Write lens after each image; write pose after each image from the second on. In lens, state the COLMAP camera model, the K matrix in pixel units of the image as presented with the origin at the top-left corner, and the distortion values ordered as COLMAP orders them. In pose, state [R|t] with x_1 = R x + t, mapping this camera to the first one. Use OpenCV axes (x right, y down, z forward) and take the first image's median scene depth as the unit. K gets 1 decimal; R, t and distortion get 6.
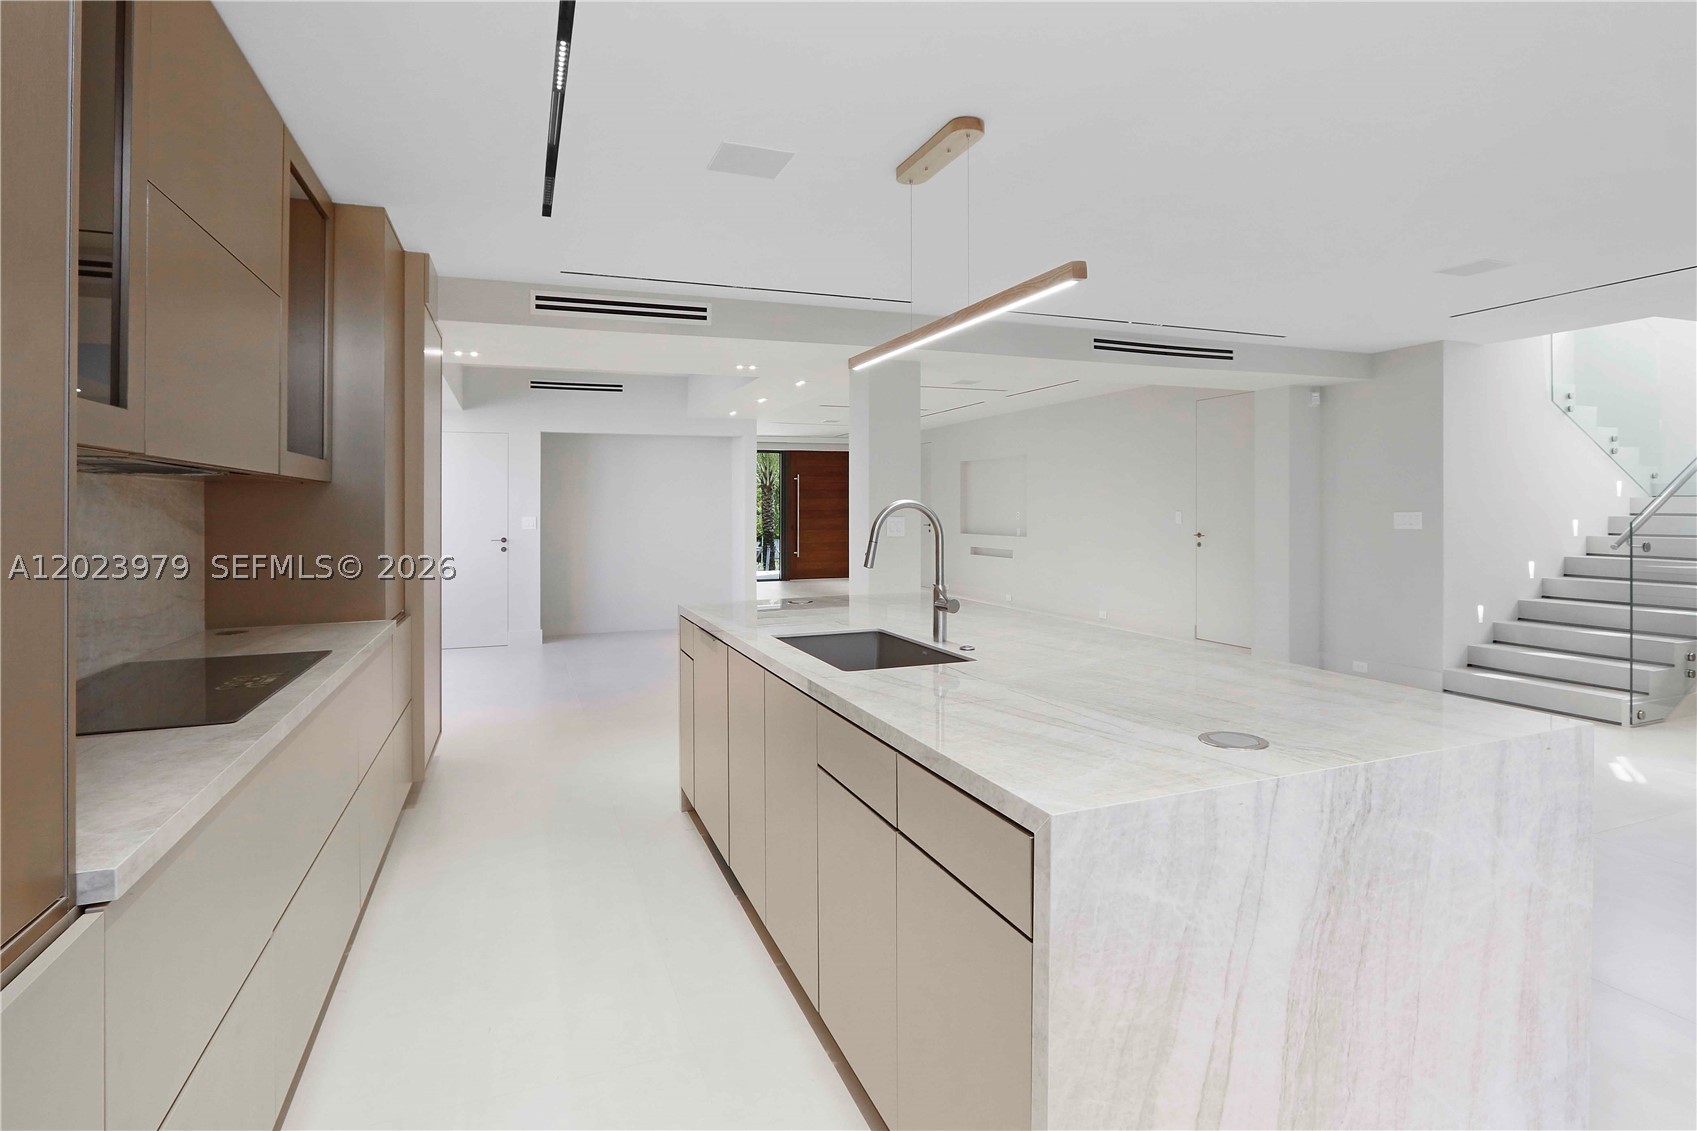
lens RADIAL K [[852.7, 0, 847.5], [0, 852.7, 508.2], [0, 0, 1]] dist [-0.003704, 0.000169]
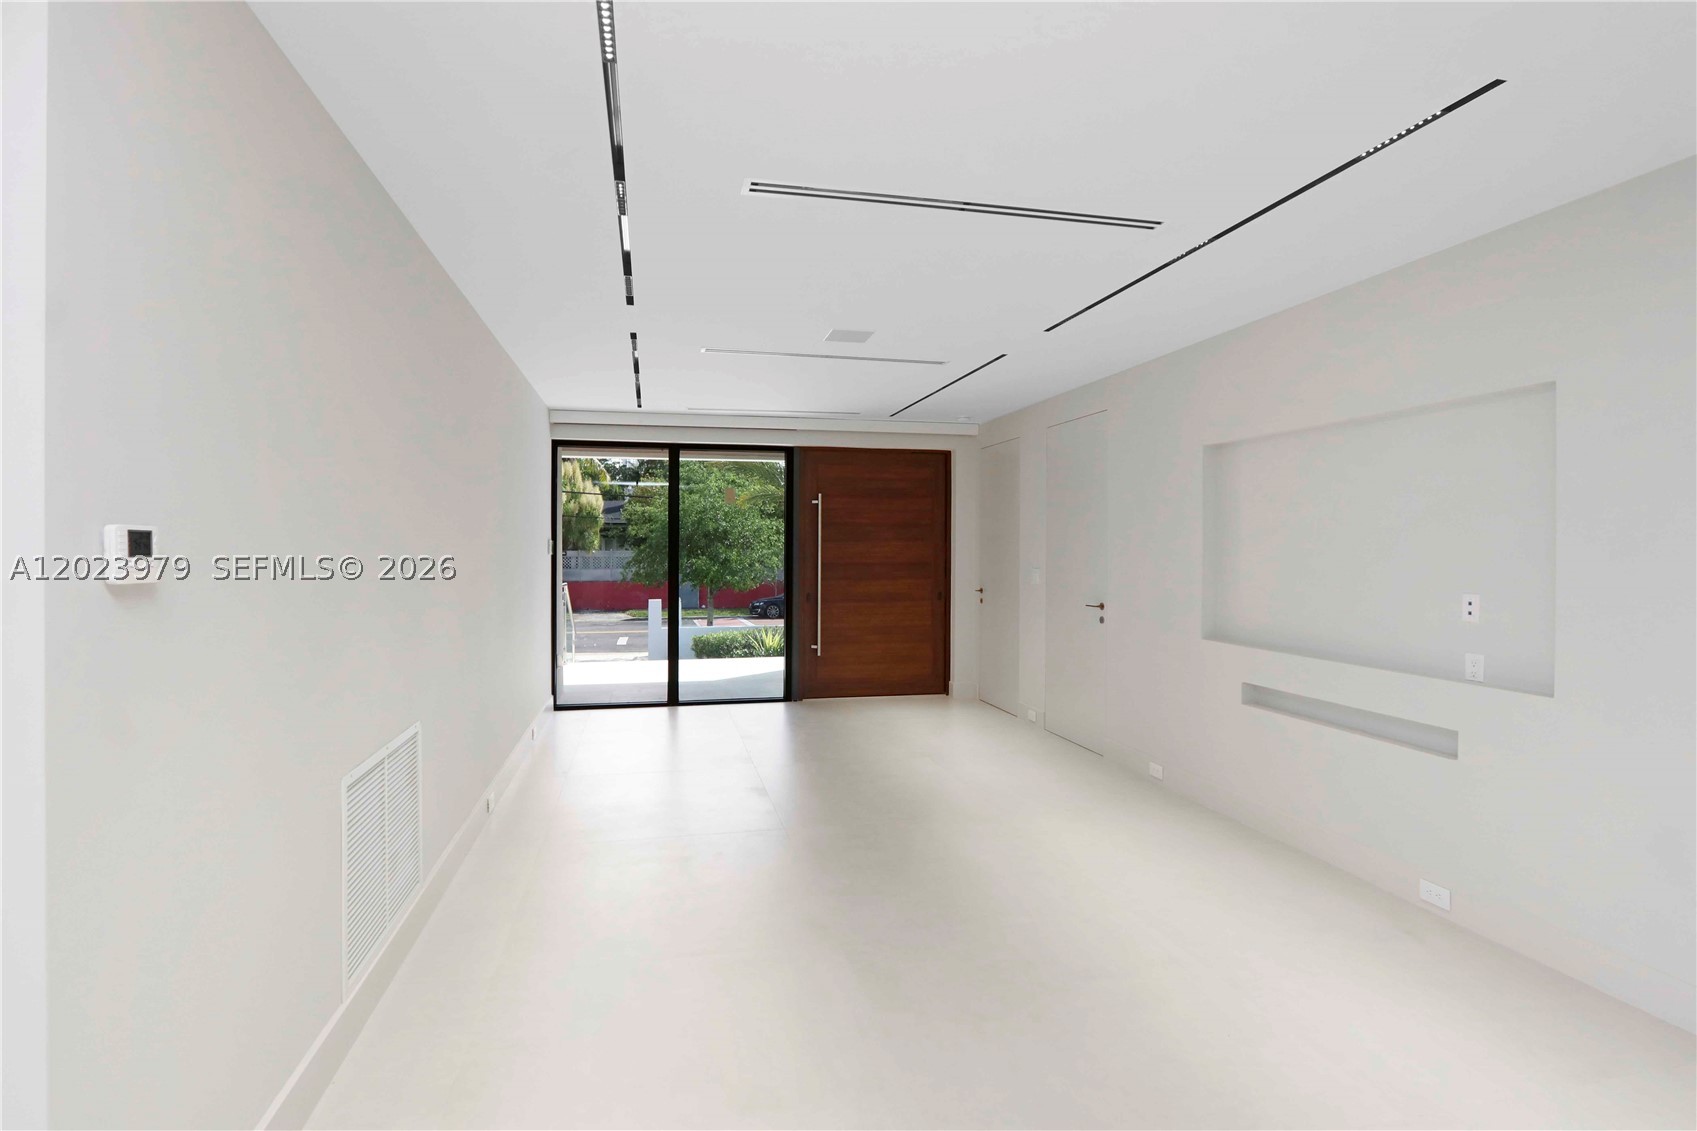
lens RADIAL K [[807.2, 0, 814.8], [0, 807.2, 540.4], [0, 0, 1]] dist [-0.005833, -0.000216]
pose [[0.984736, 0.009607, -0.173790, 0.052048], [-0.011509, 0.999884, -0.009940, -0.014916], [0.173675, 0.011788, 0.984733, 1.196236]]
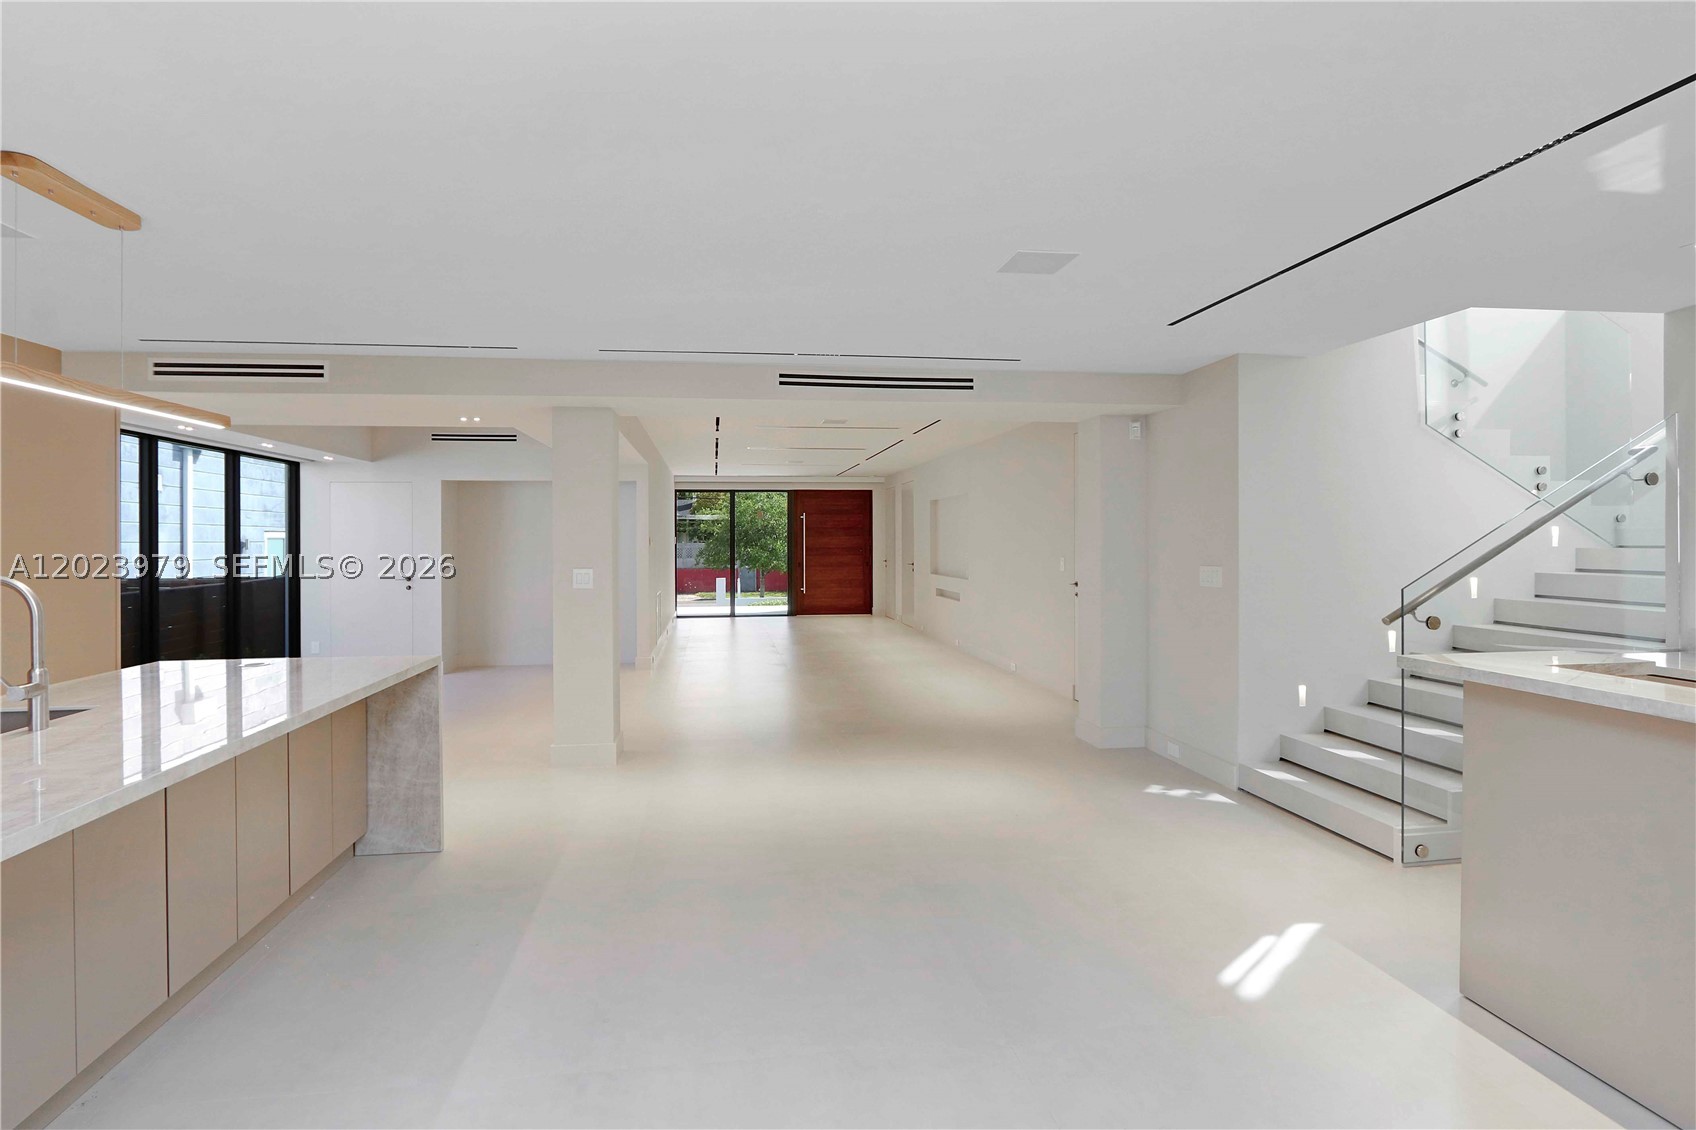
lens RADIAL K [[806.7, 0, 814.3], [0, 806.7, 540.0], [0, 0, 1]] dist [-0.005833, -0.000216]
pose [[0.968930, 0.002446, -0.247324, 0.440503], [-0.002263, 0.999997, 0.001025, -0.018792], [0.247325, -0.000433, 0.968932, 0.143650]]
